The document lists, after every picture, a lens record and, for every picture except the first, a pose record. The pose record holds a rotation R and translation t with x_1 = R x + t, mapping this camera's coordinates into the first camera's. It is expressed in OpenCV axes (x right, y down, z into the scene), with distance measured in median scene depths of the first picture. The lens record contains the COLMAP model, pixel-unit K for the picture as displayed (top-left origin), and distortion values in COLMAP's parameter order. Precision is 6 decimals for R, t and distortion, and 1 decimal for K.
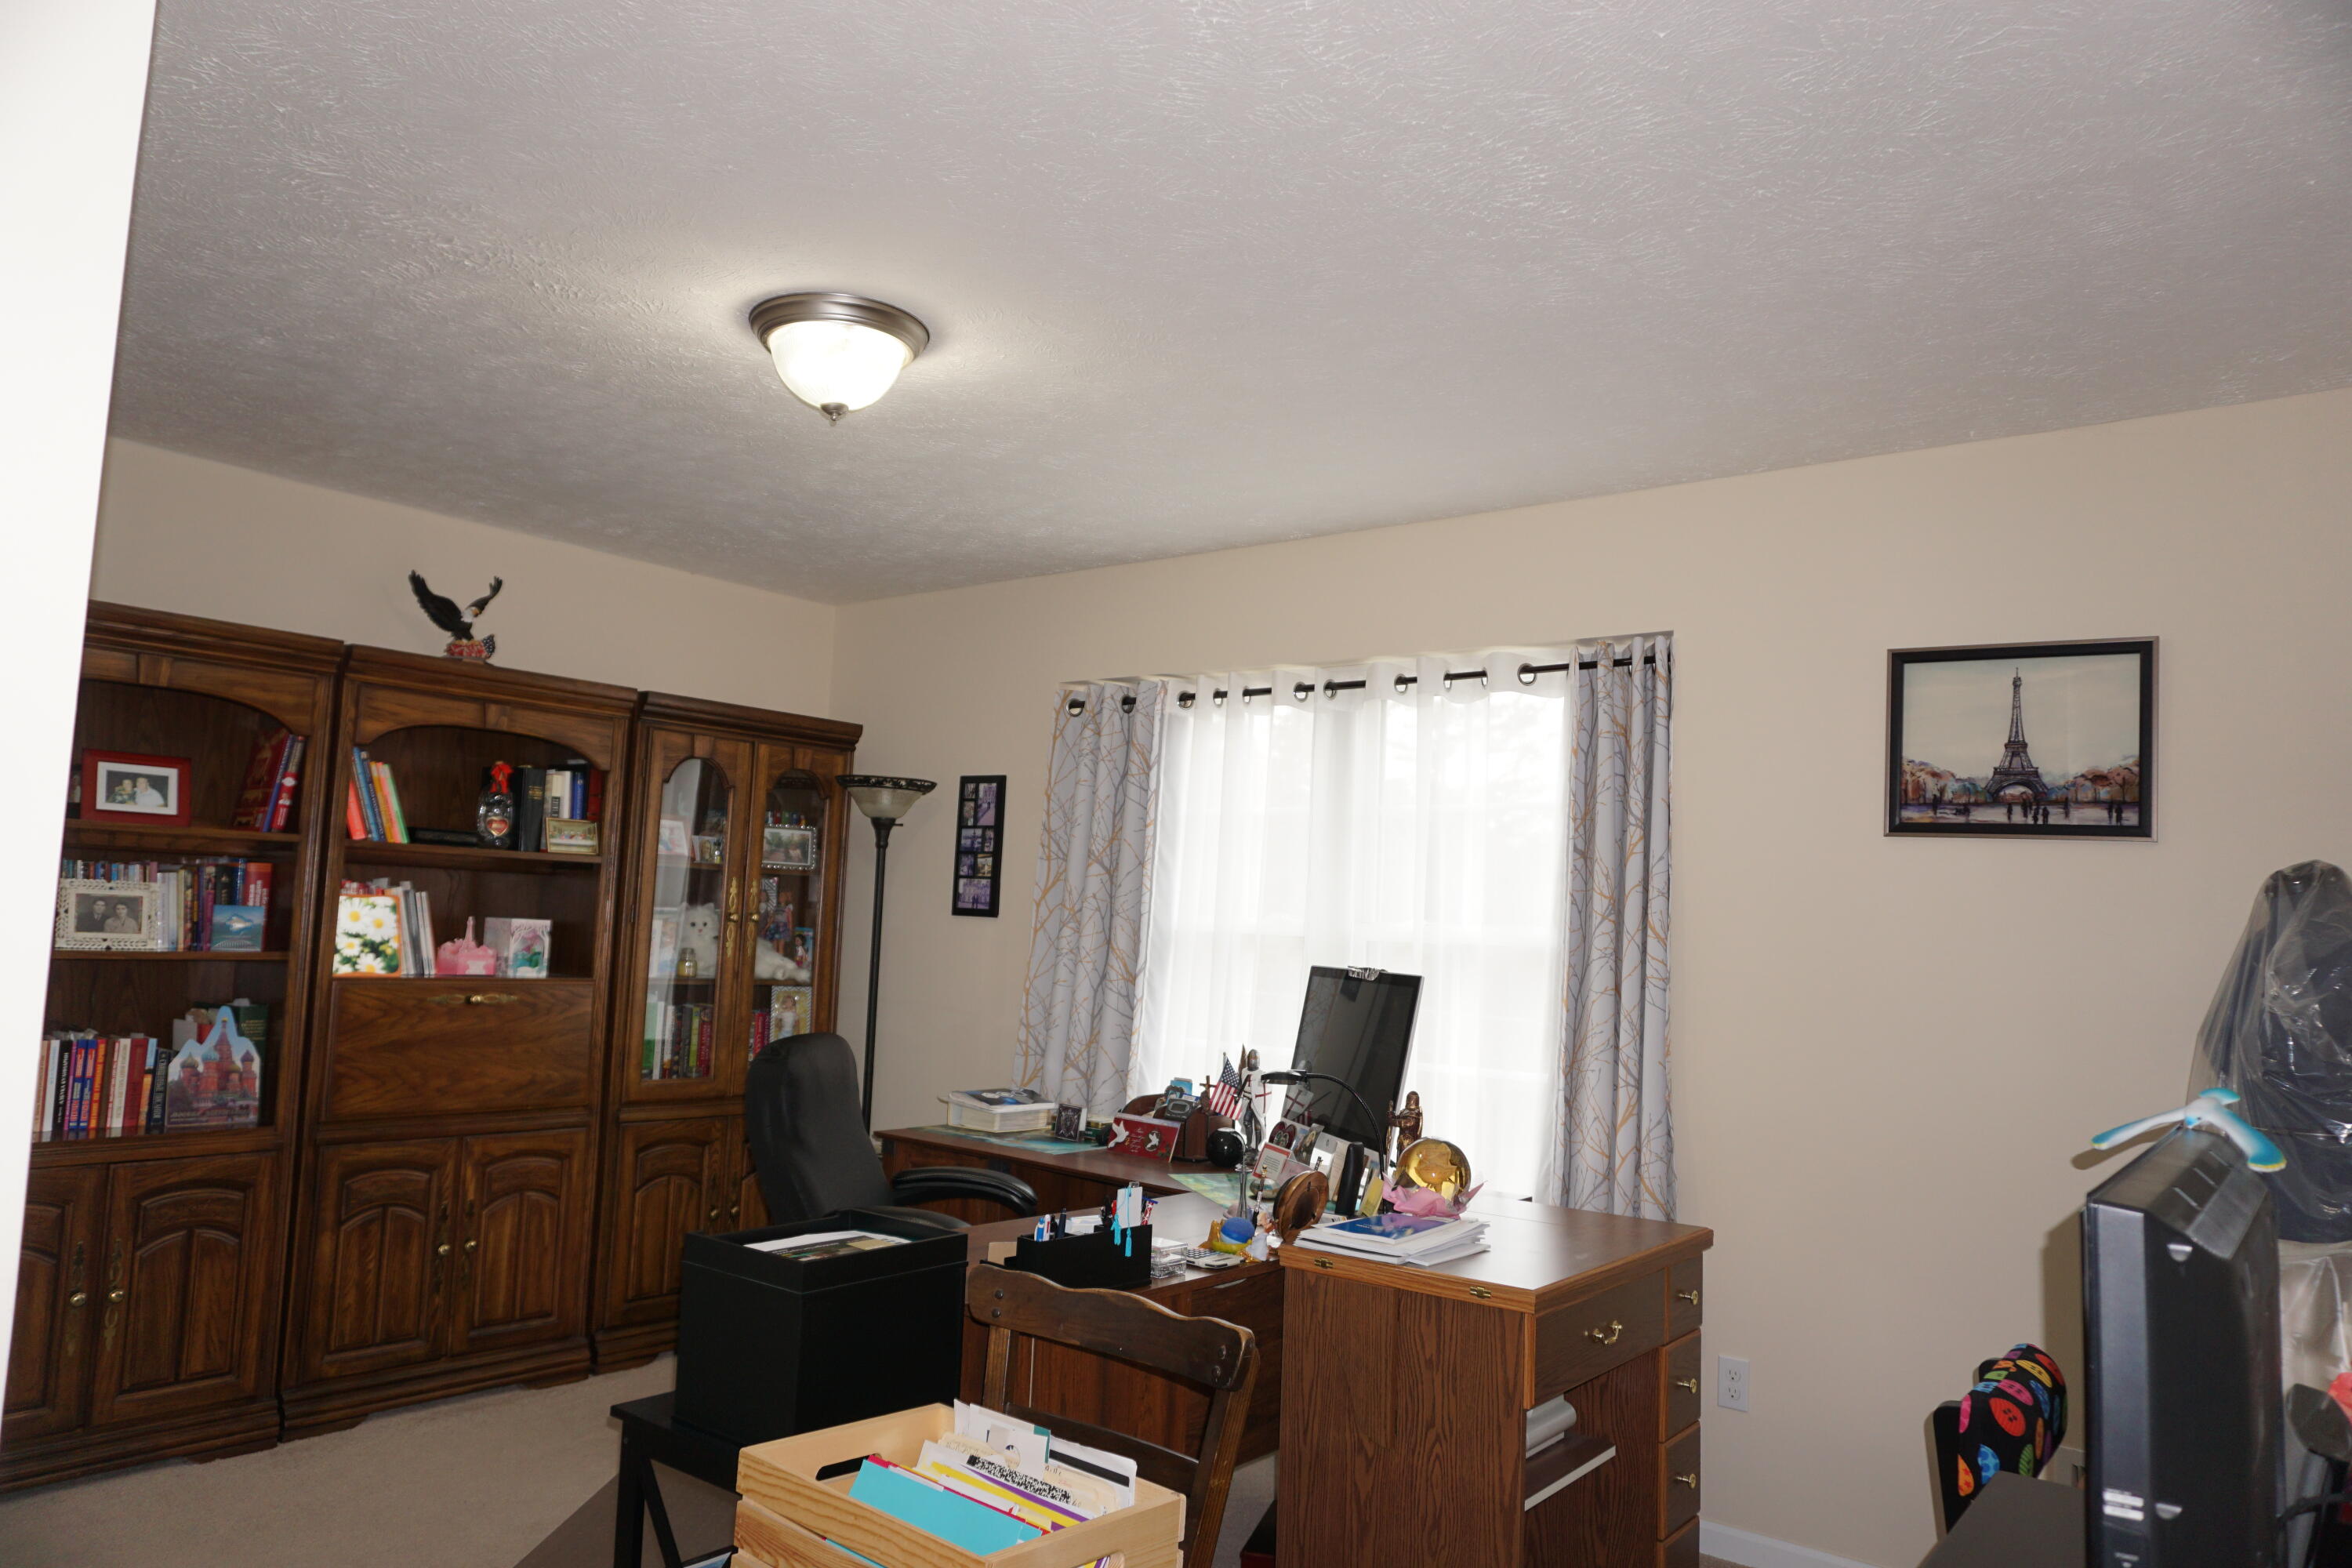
lens RADIAL K [[1587.7, 0, 1162.7], [0, 1587.7, 784.9], [0, 0, 1]] dist [-0.027097, 0.008355]
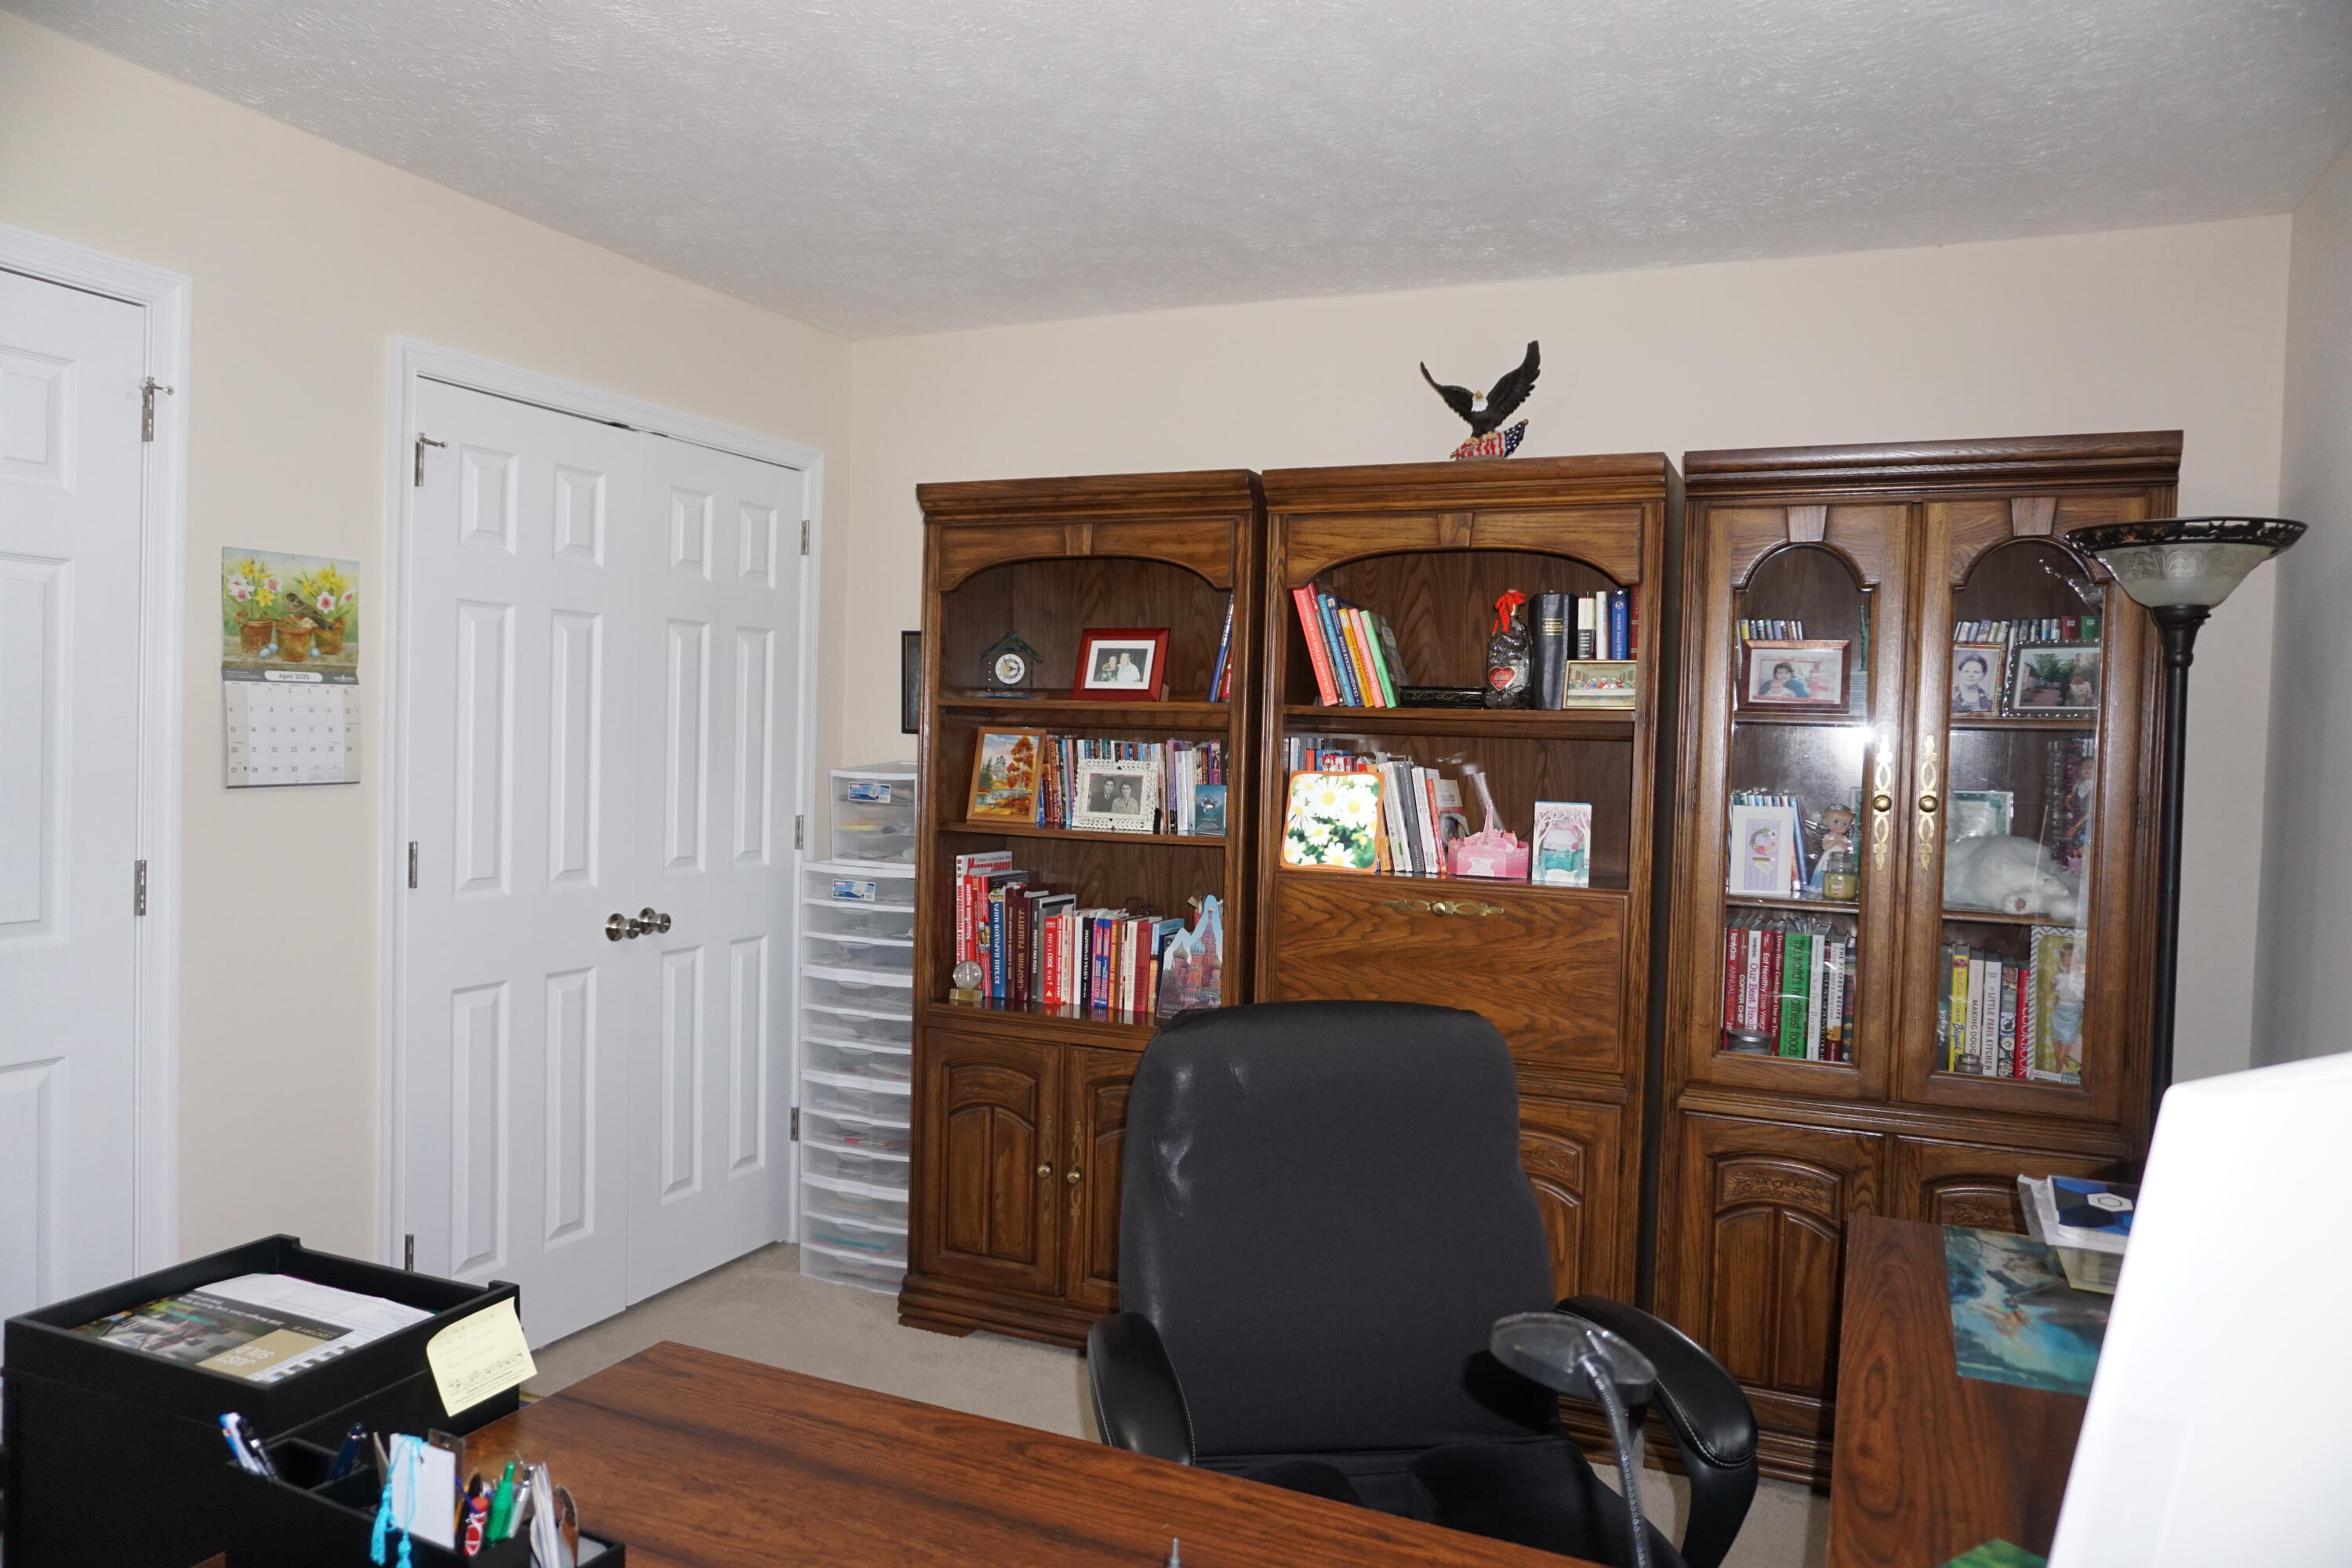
lens RADIAL K [[1587.7, 0, 1177.3], [0, 1587.7, 785.9], [0, 0, 1]] dist [-0.027097, 0.008355]
pose [[0.263744, -0.005581, -0.964576, 0.267928], [0.069687, 0.997480, 0.013283, 0.059485], [0.962072, -0.070721, 0.263469, 0.692053]]
